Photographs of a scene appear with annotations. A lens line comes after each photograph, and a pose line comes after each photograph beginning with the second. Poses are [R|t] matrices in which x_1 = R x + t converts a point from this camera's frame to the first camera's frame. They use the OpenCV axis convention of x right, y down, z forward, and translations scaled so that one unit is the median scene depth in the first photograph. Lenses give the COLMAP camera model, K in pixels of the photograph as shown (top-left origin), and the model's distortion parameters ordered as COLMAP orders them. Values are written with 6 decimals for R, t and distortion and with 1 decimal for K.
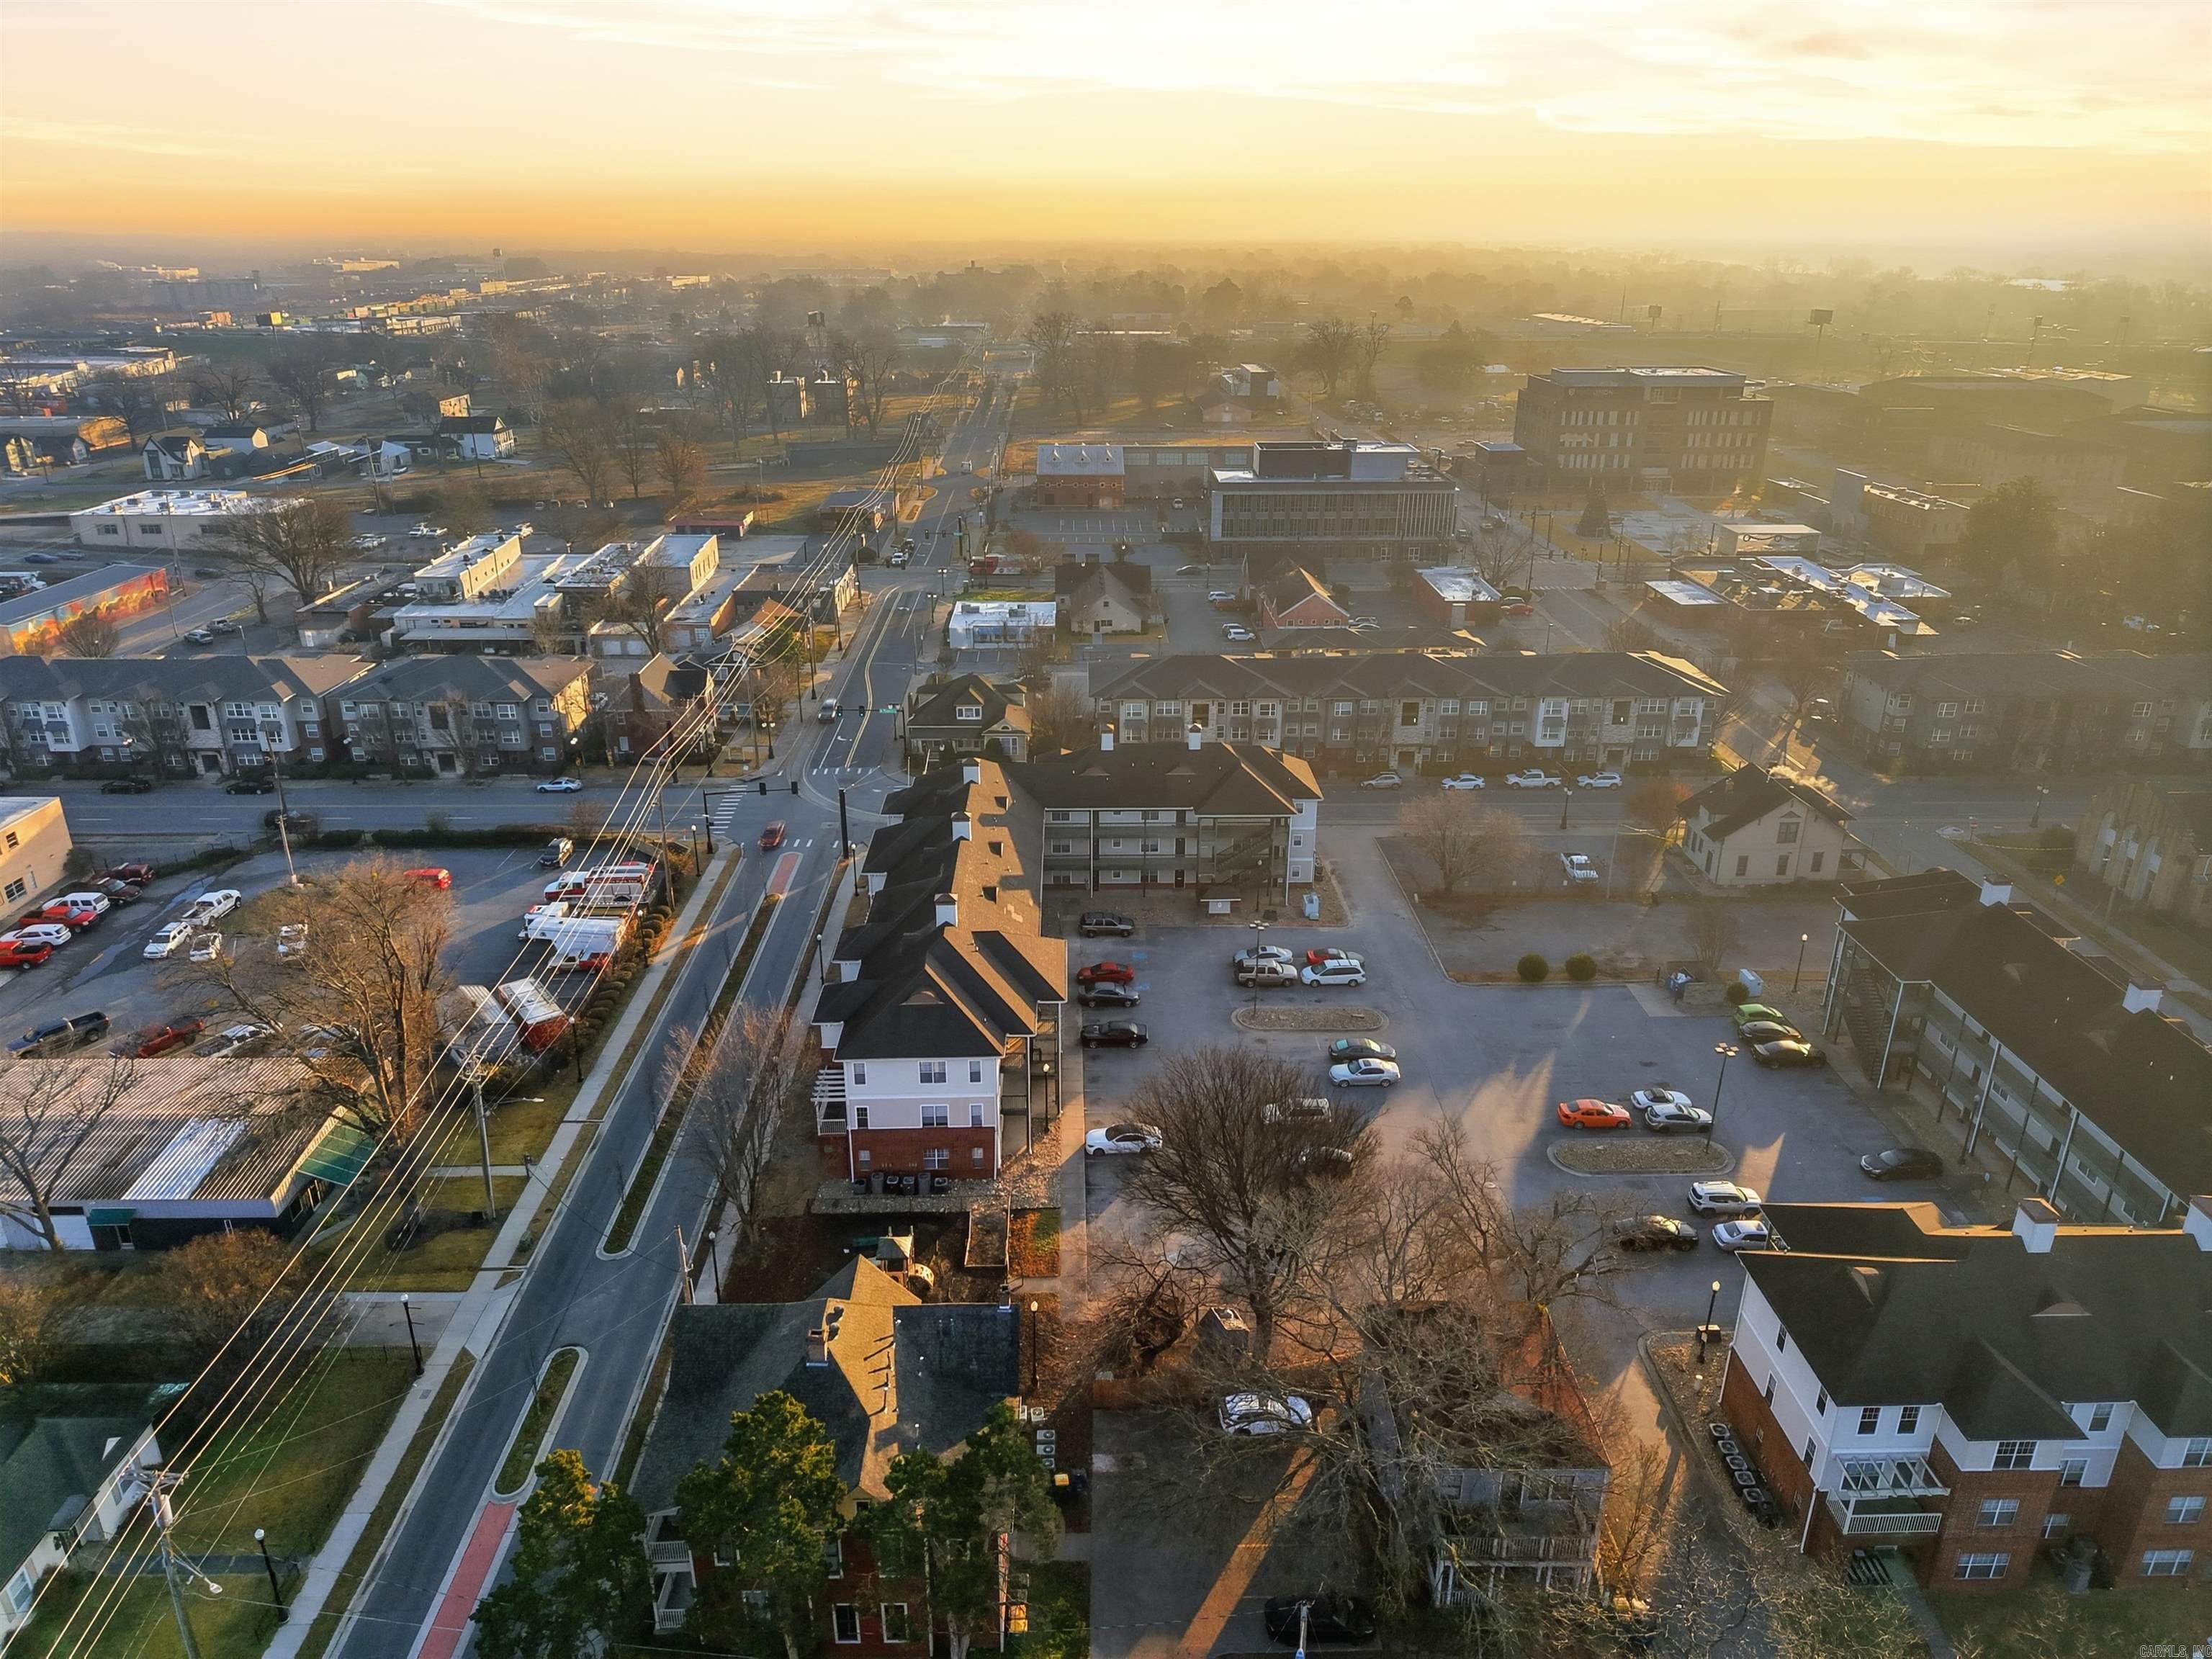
lens RADIAL K [[1471.3, 0, 1098.3], [0, 1471.3, 825.8], [0, 0, 1]] dist [0.042802, -0.046469]
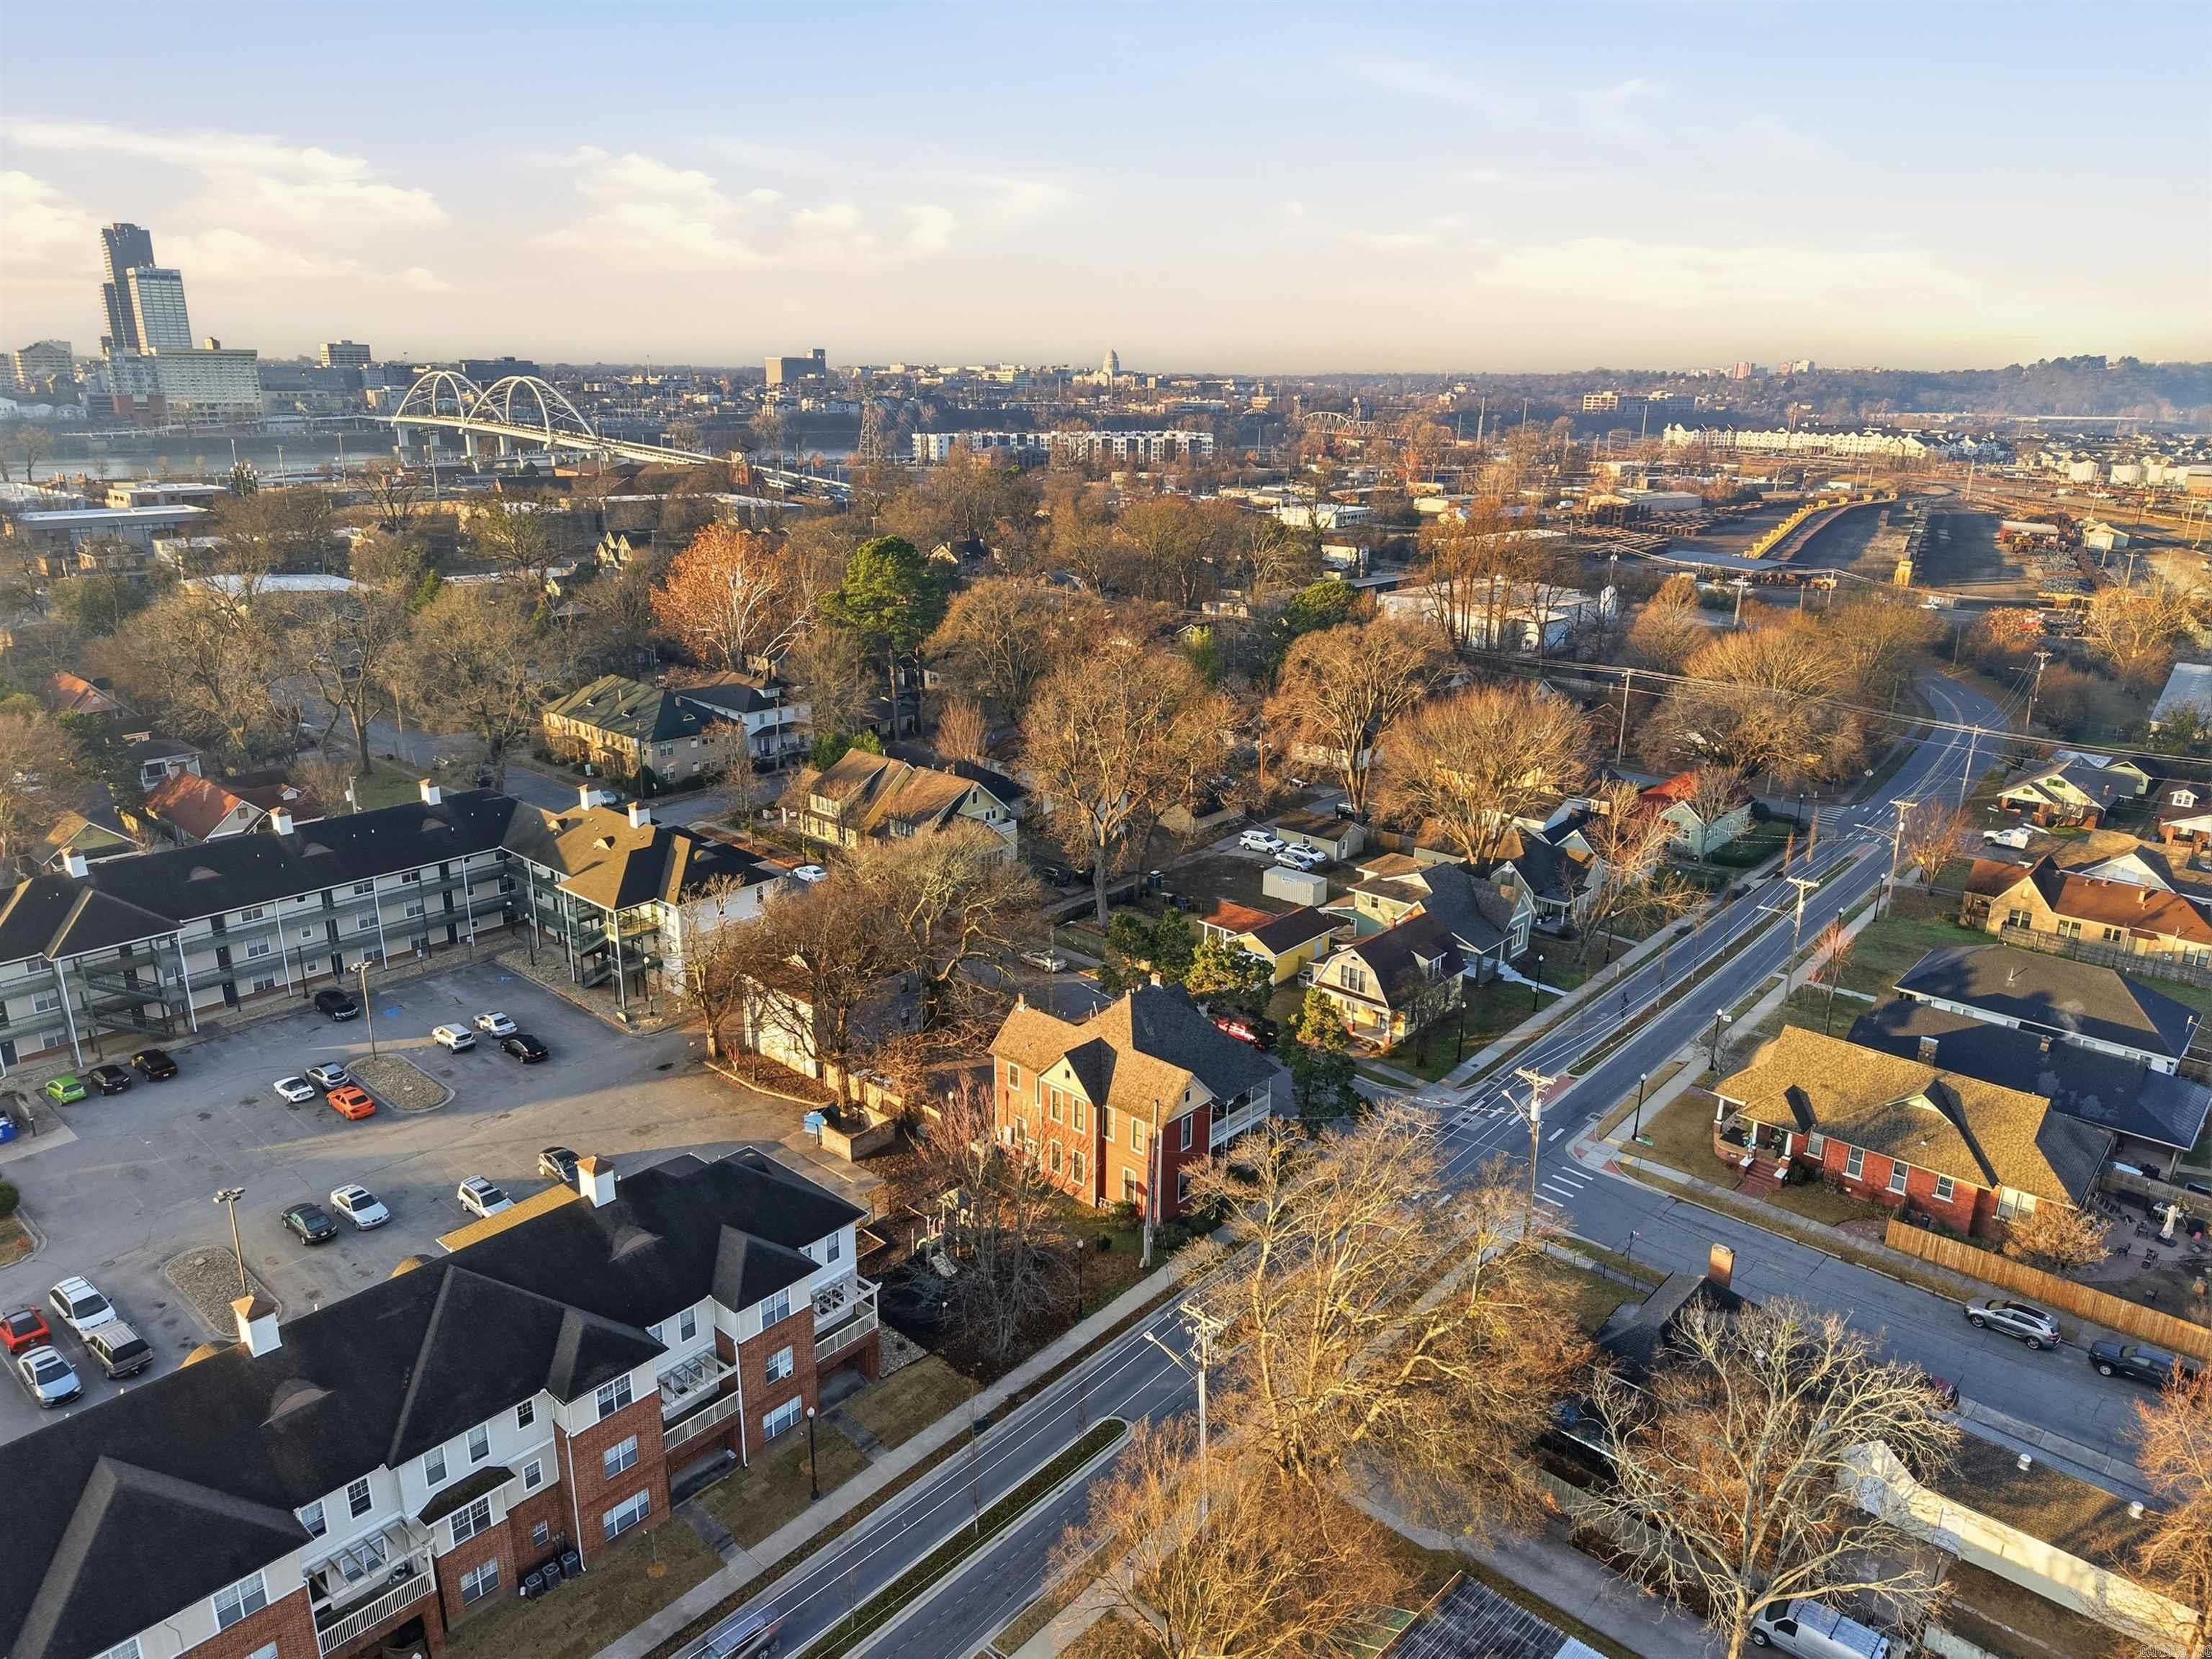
lens RADIAL K [[1471.3, 0, 1104.0], [0, 1471.3, 831.6], [0, 0, 1]] dist [0.042802, -0.046469]
pose [[-0.736945, -0.210156, 0.642453, -0.758115], [0.239210, 0.807855, 0.538654, -0.434826], [-0.632210, 0.550640, -0.545074, 1.214830]]
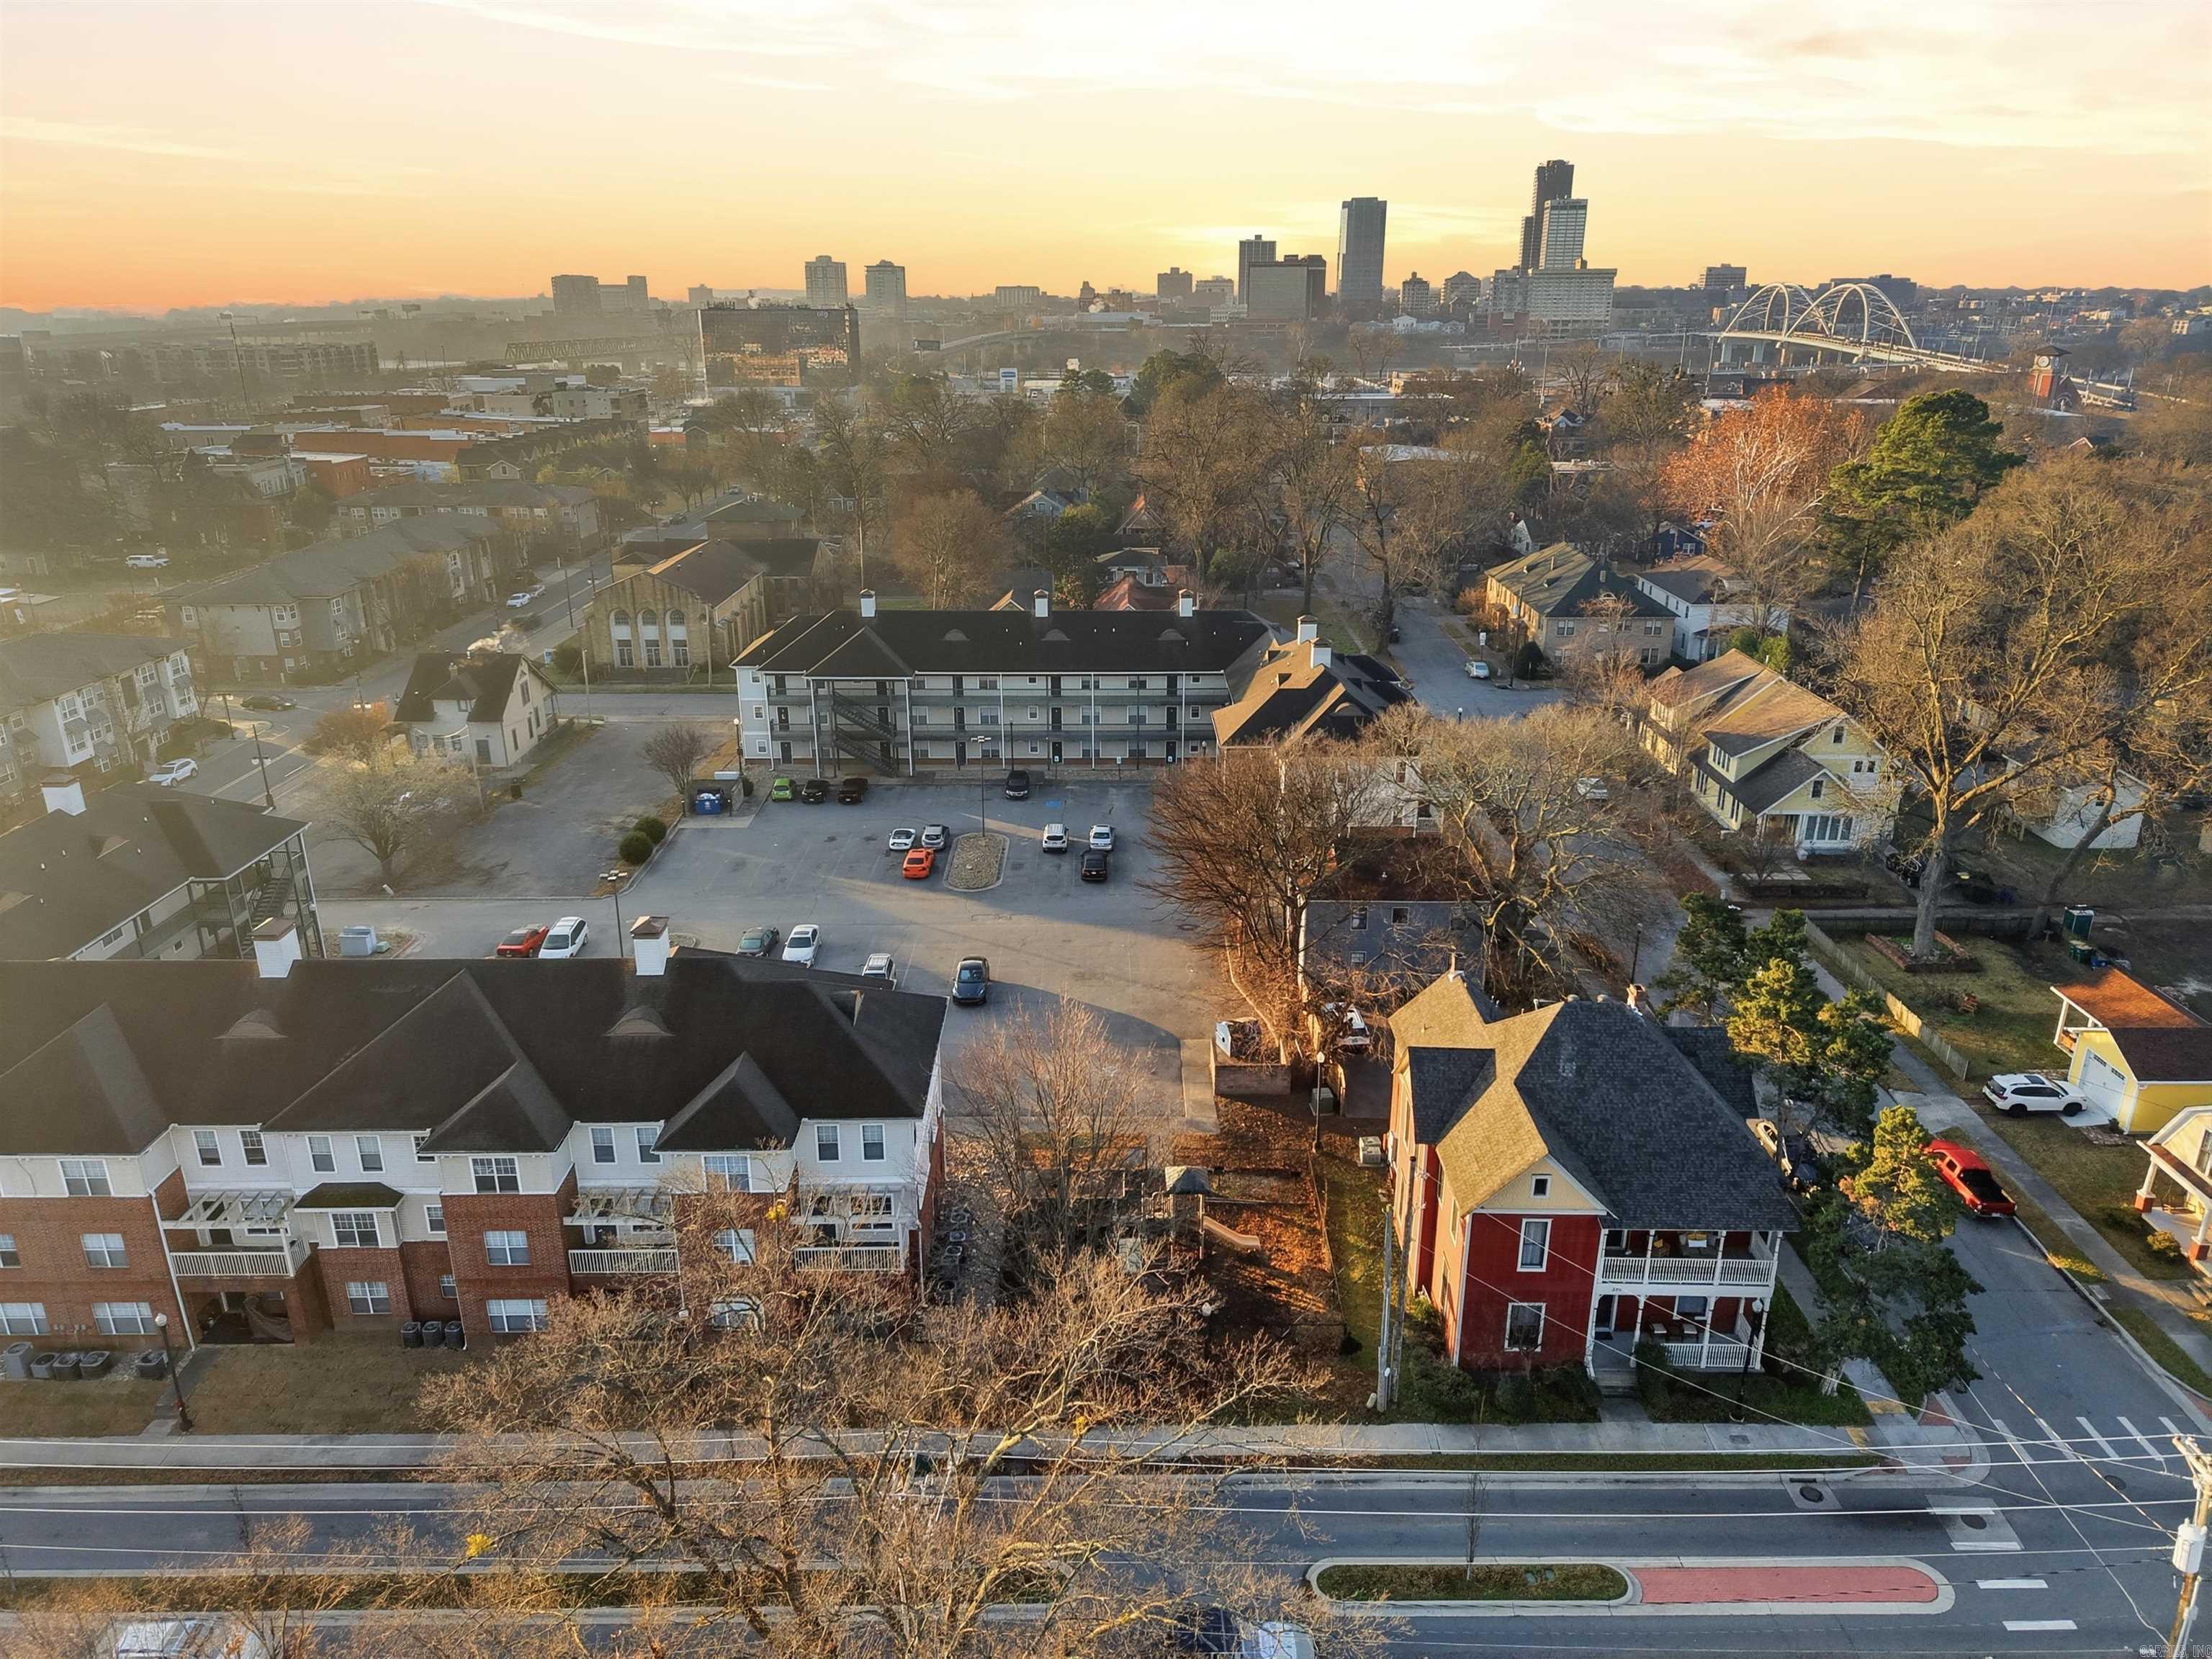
lens RADIAL K [[1471.3, 0, 1112.4], [0, 1471.3, 825.5], [0, 0, 1]] dist [0.042802, -0.046469]
pose [[0.013400, -0.337560, 0.941209, -0.701933], [0.372824, 0.875102, 0.308543, -0.110691], [-0.927805, 0.346771, 0.137577, 0.766266]]
